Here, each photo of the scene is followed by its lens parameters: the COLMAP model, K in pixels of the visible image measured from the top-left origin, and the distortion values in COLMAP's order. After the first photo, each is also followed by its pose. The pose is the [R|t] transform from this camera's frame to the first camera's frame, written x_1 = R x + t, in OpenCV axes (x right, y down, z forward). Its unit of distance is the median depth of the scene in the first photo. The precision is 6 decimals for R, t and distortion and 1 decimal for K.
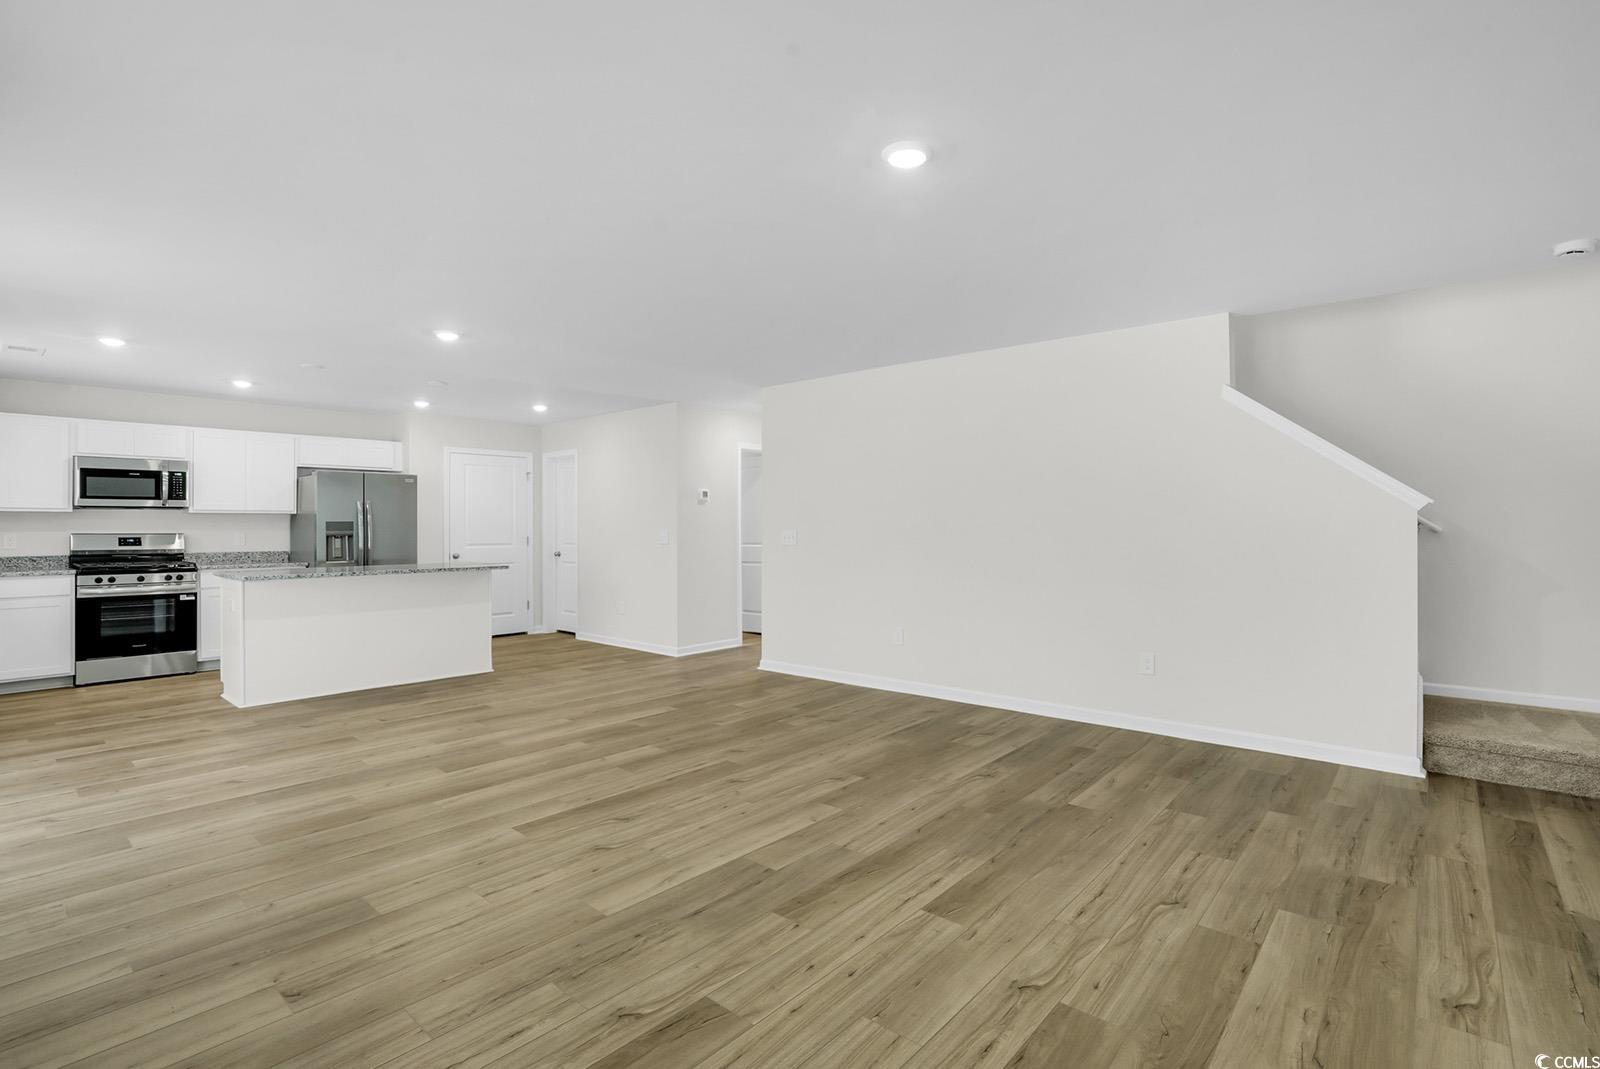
lens RADIAL K [[754.6, 0, 797.7], [0, 754.6, 530.4], [0, 0, 1]] dist [-0.057165, 0.018533]
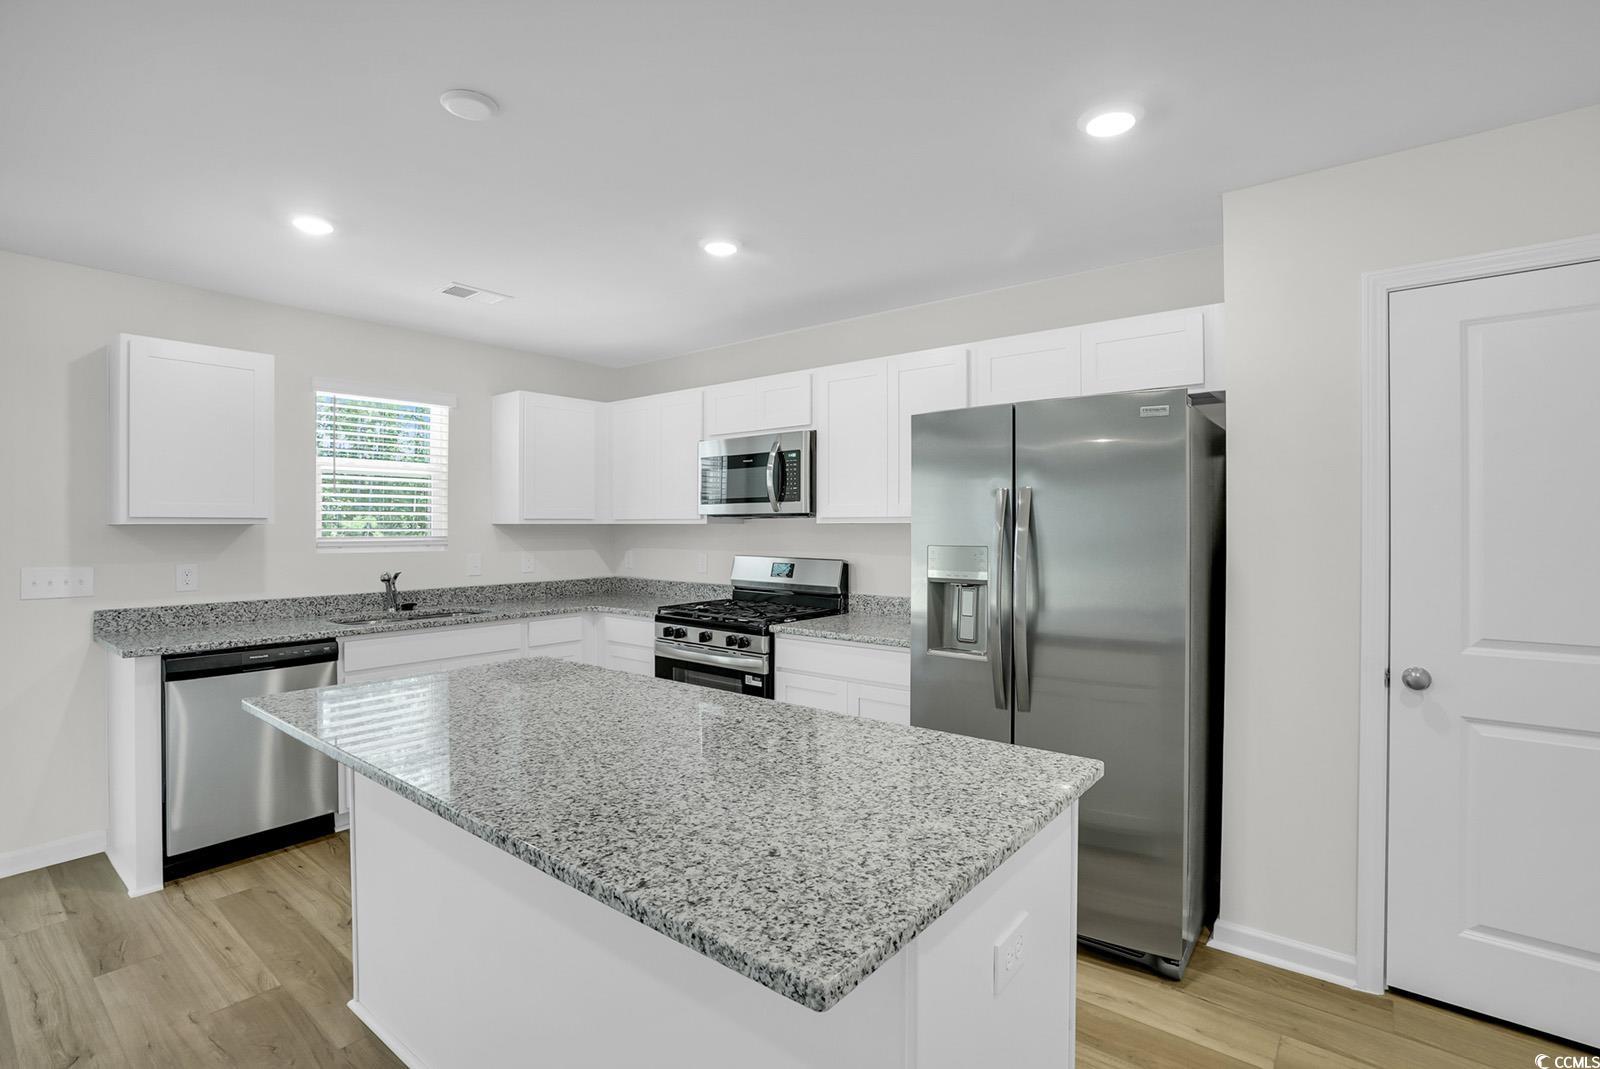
lens RADIAL K [[754.6, 0, 797.7], [0, 754.6, 530.4], [0, 0, 1]] dist [-0.057165, 0.018533]
pose [[0.025725, 0.011168, -0.999607, -0.382820], [-0.000672, 0.999938, 0.011154, -0.037368], [0.999669, 0.000384, 0.025731, 1.425028]]
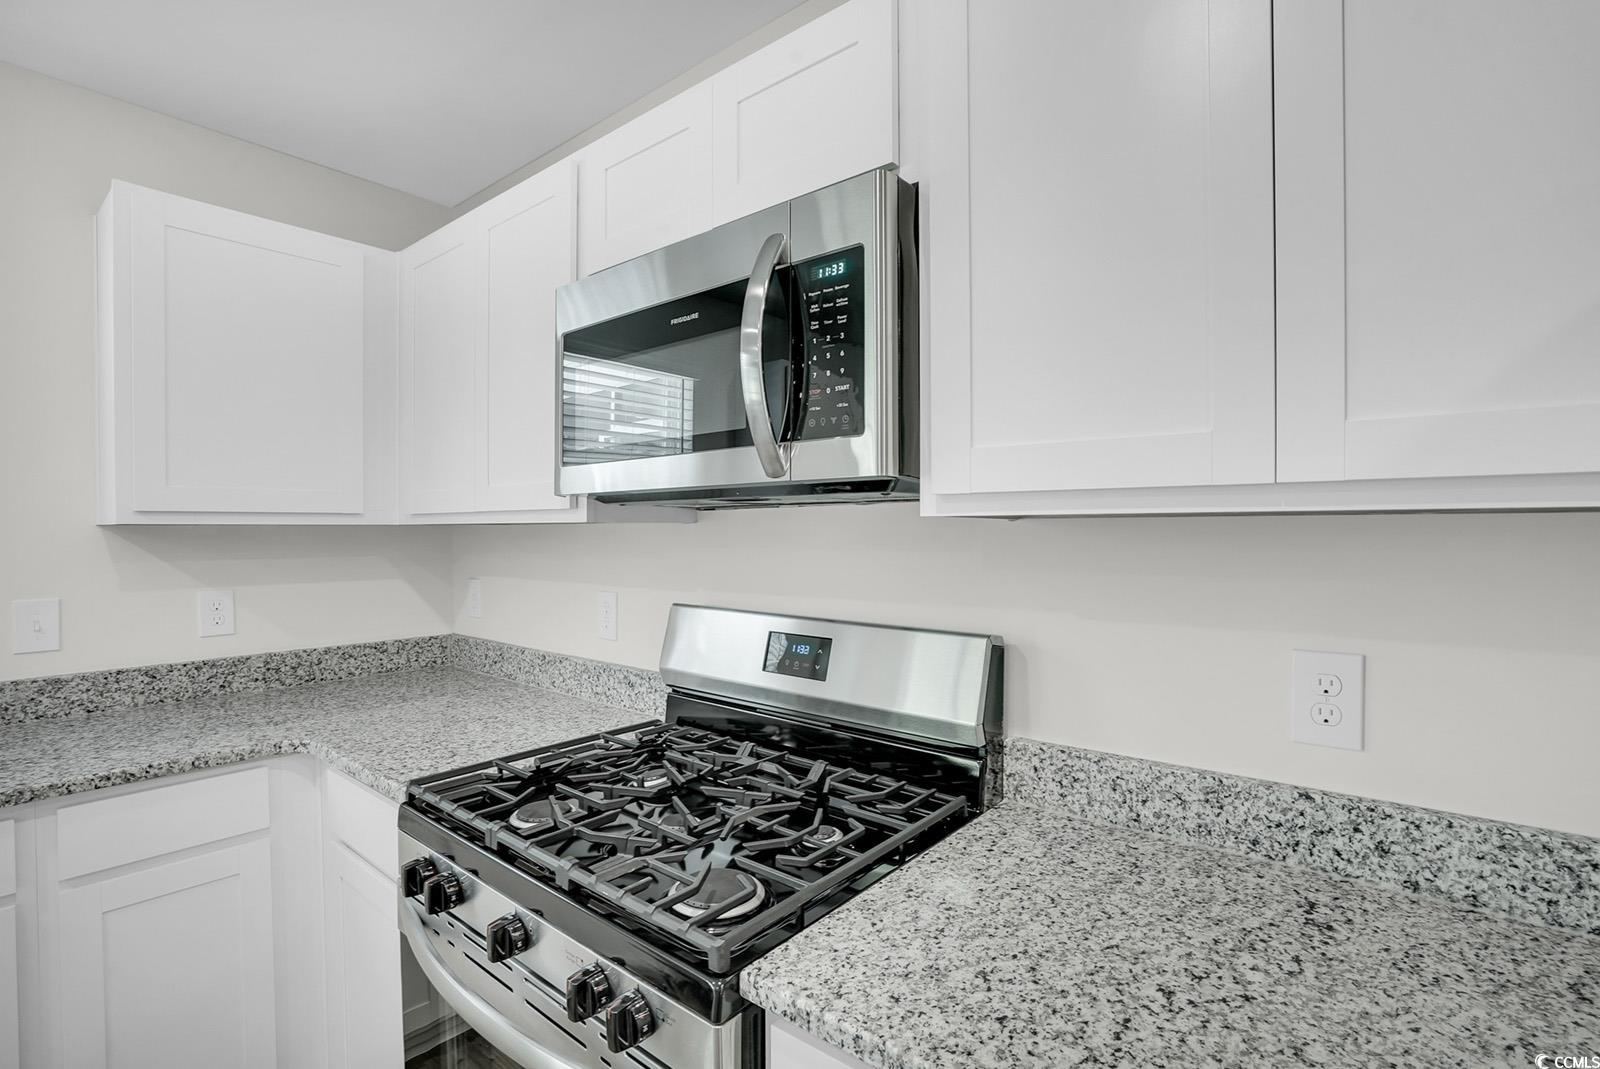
lens RADIAL K [[754.6, 0, 797.7], [0, 754.6, 530.4], [0, 0, 1]] dist [-0.057165, 0.018533]
pose [[0.018225, 0.003515, -0.999828, -0.984920], [0.002183, 0.999991, 0.003556, -0.032441], [0.999832, -0.002247, 0.018217, 1.425845]]
